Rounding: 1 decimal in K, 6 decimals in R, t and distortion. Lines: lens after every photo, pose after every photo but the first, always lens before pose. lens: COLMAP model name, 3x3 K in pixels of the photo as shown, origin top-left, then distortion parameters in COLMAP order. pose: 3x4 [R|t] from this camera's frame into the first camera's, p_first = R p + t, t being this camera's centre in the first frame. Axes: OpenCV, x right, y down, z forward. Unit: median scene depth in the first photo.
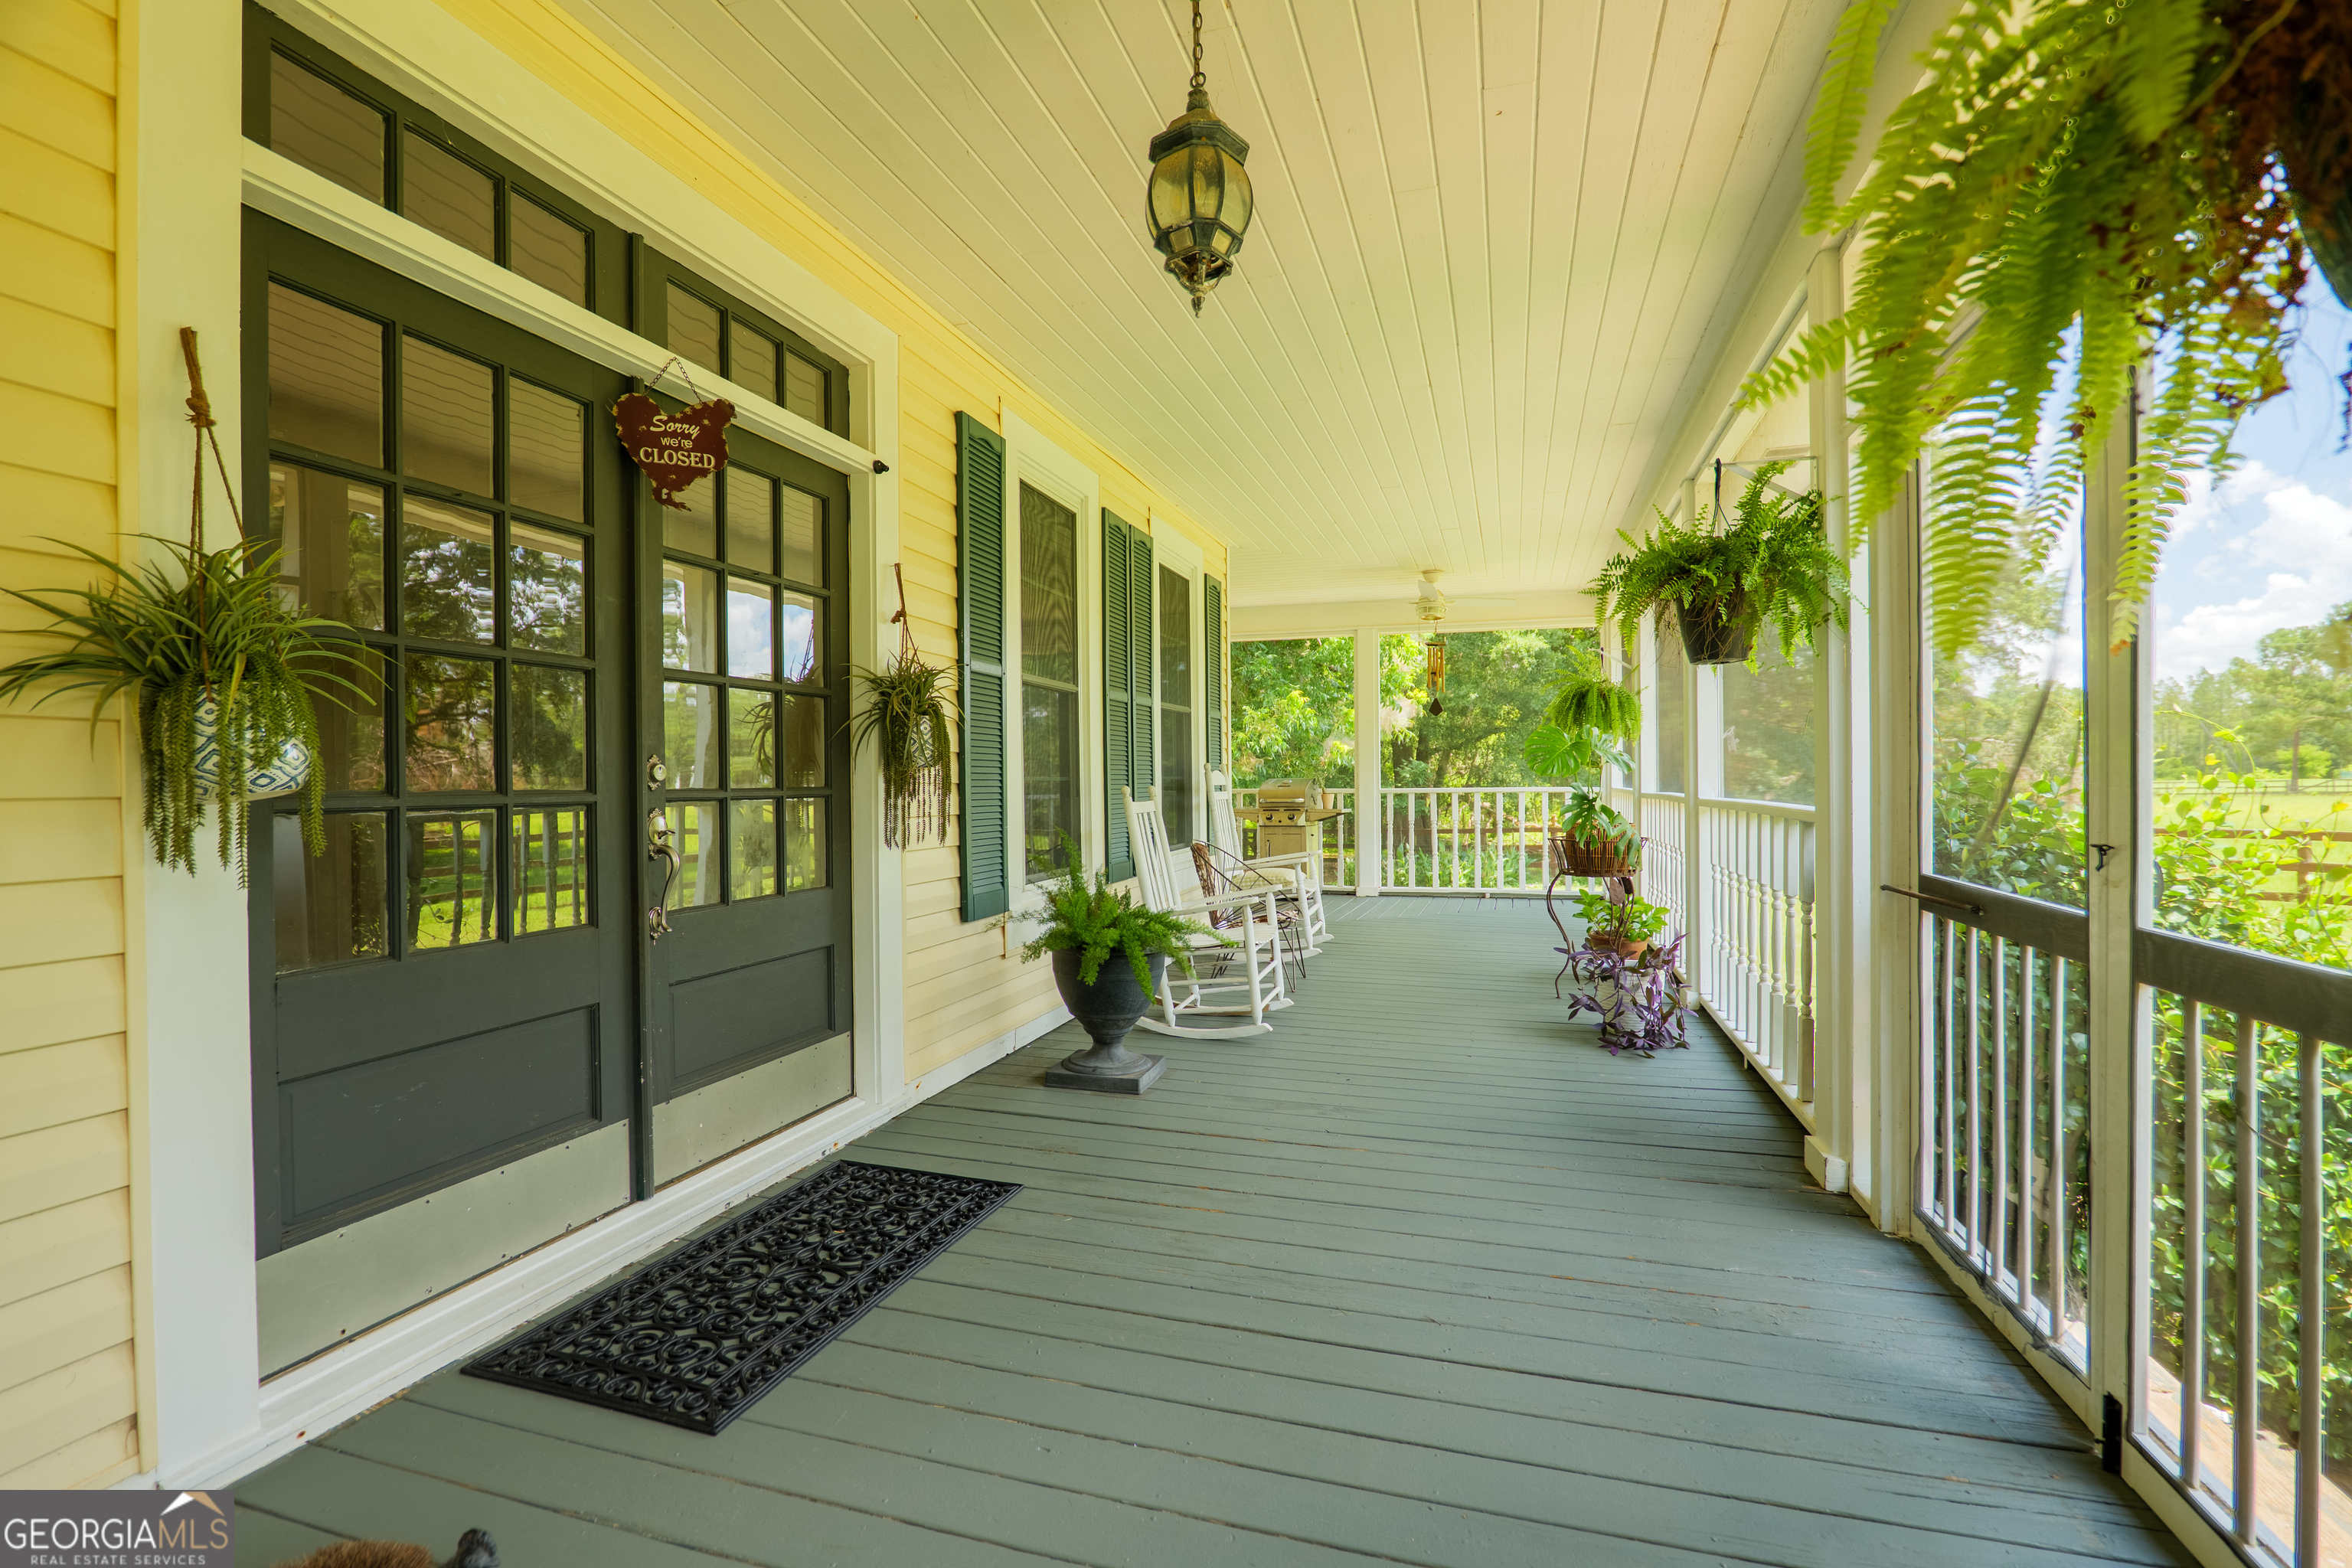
lens RADIAL K [[1074.3, 0, 1171.1], [0, 1074.3, 784.1], [0, 0, 1]] dist [-0.004463, 0.001211]
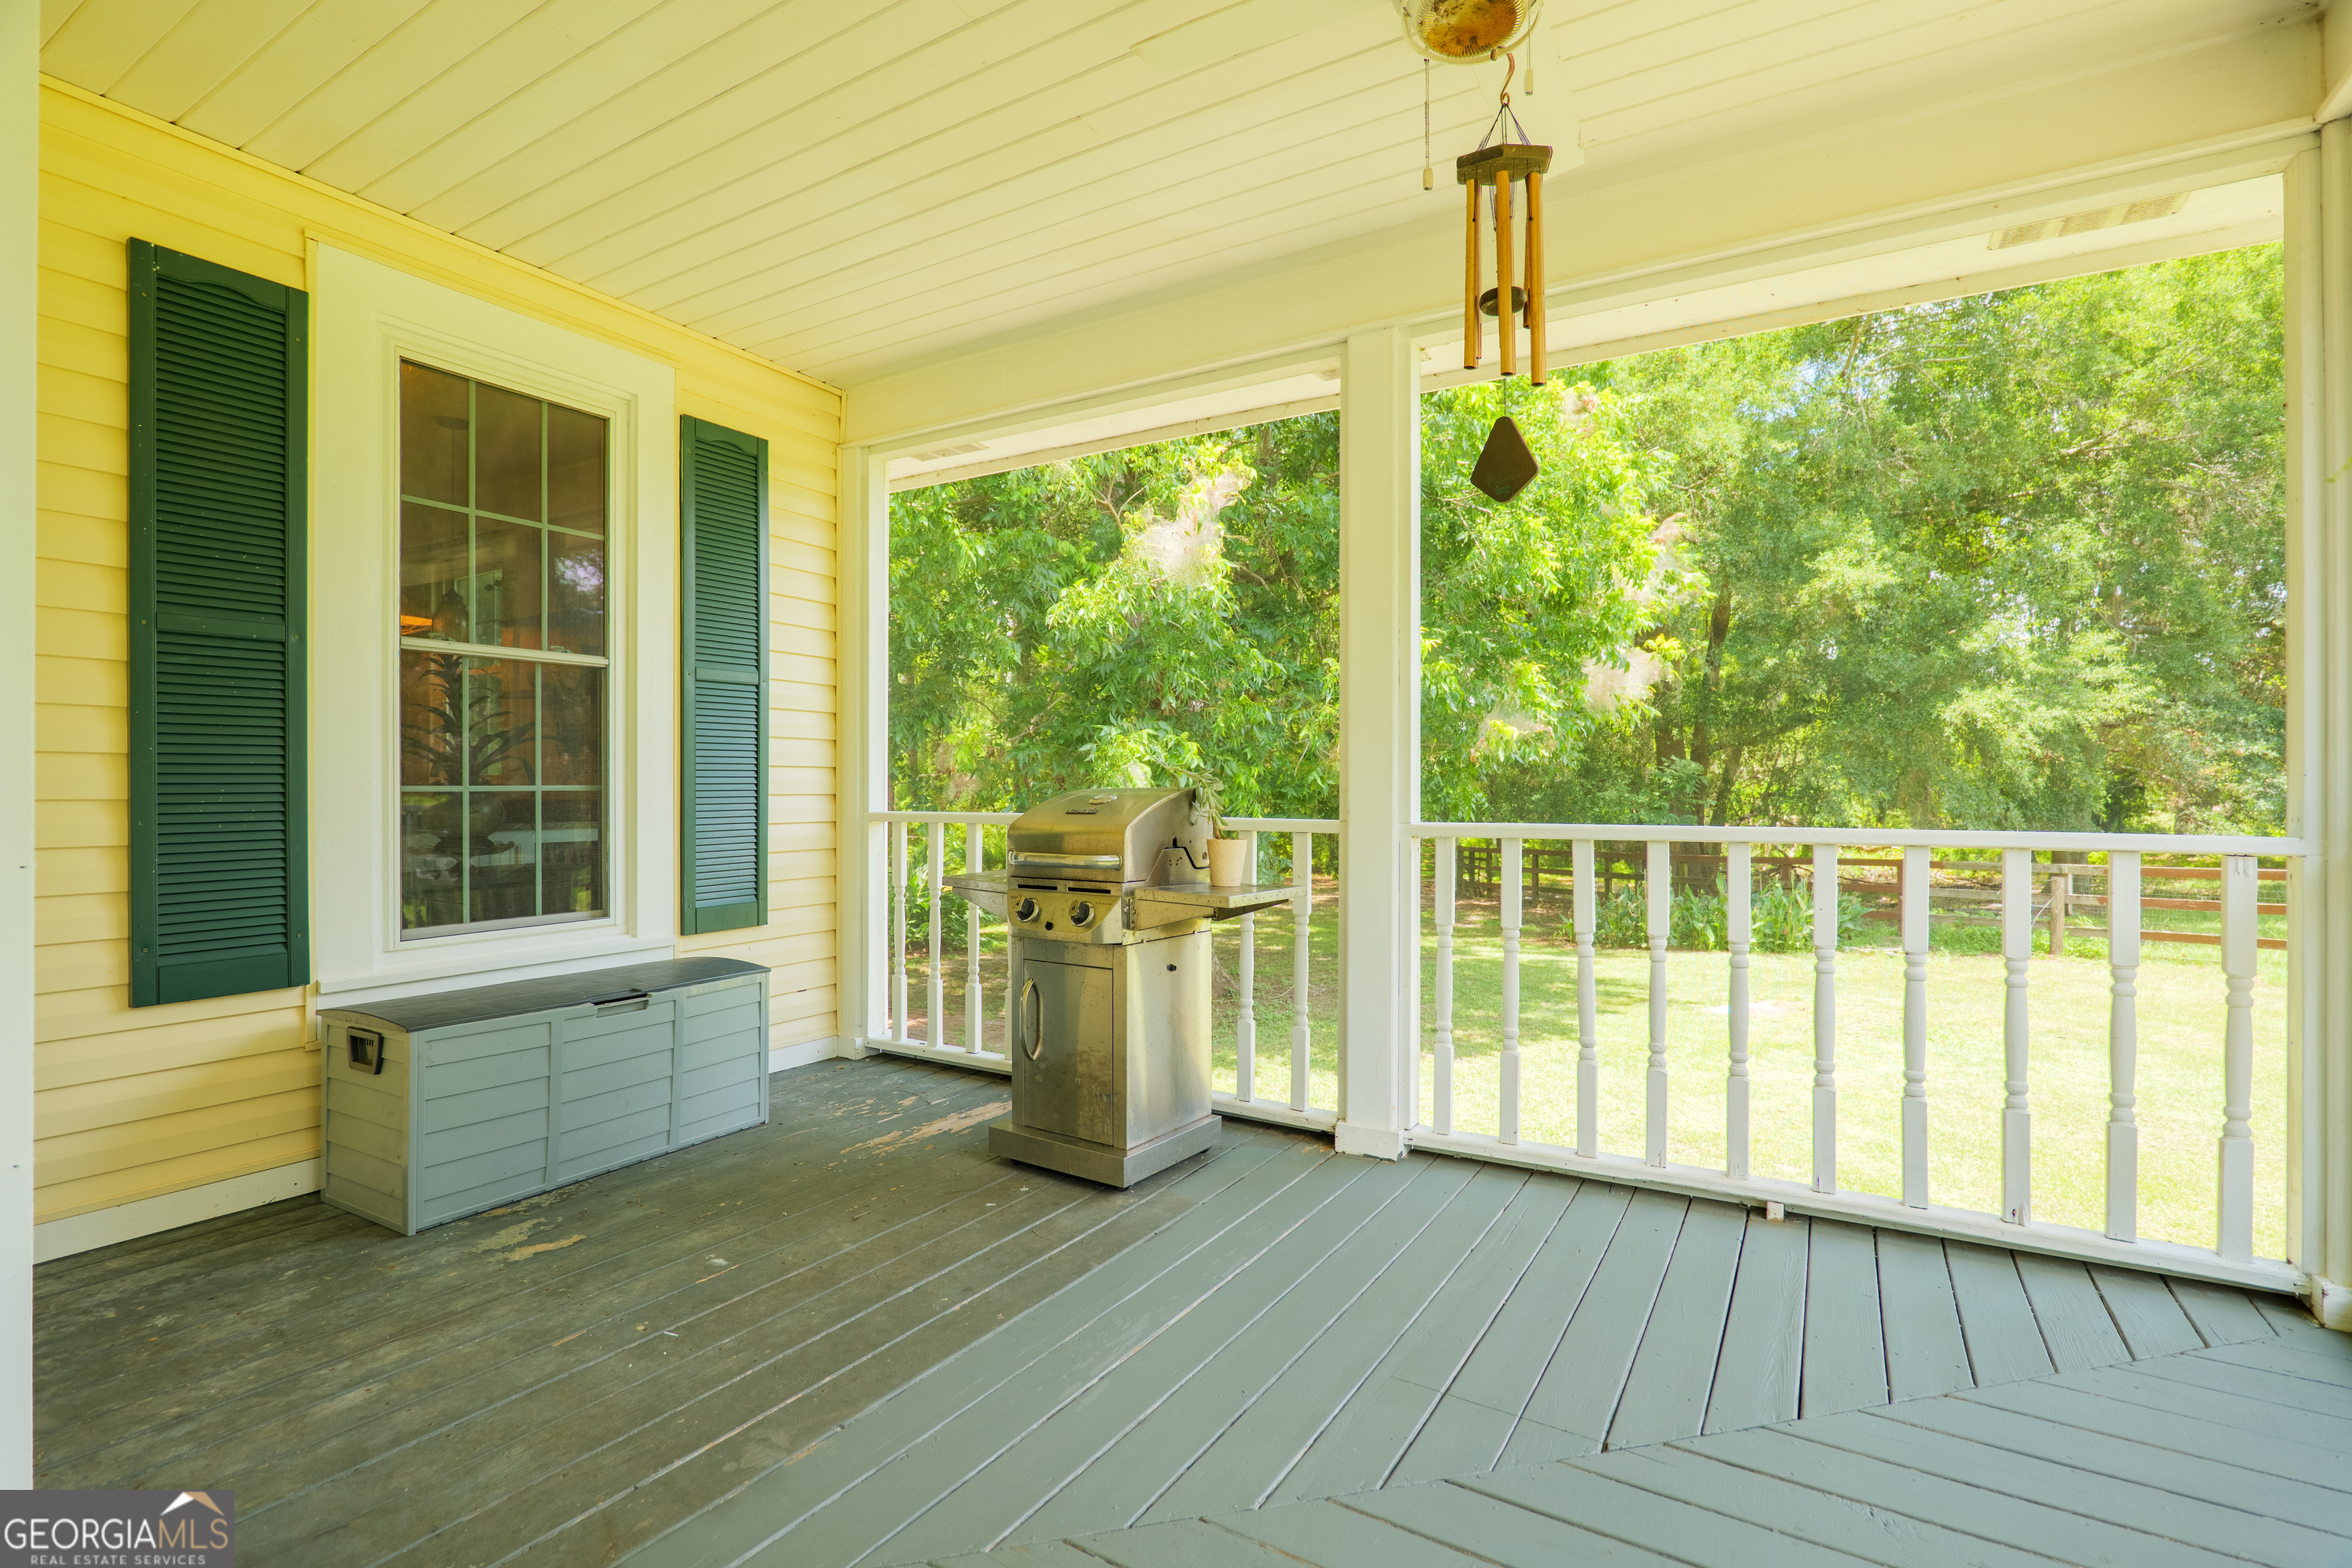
lens RADIAL K [[1074.3, 0, 1183.6], [0, 1074.3, 788.1], [0, 0, 1]] dist [-0.004463, 0.001211]
pose [[0.973030, 0.004425, -0.230636, 0.081955], [-0.004414, 0.999990, 0.000564, -0.002301], [0.230636, 0.000469, 0.973040, 0.272497]]
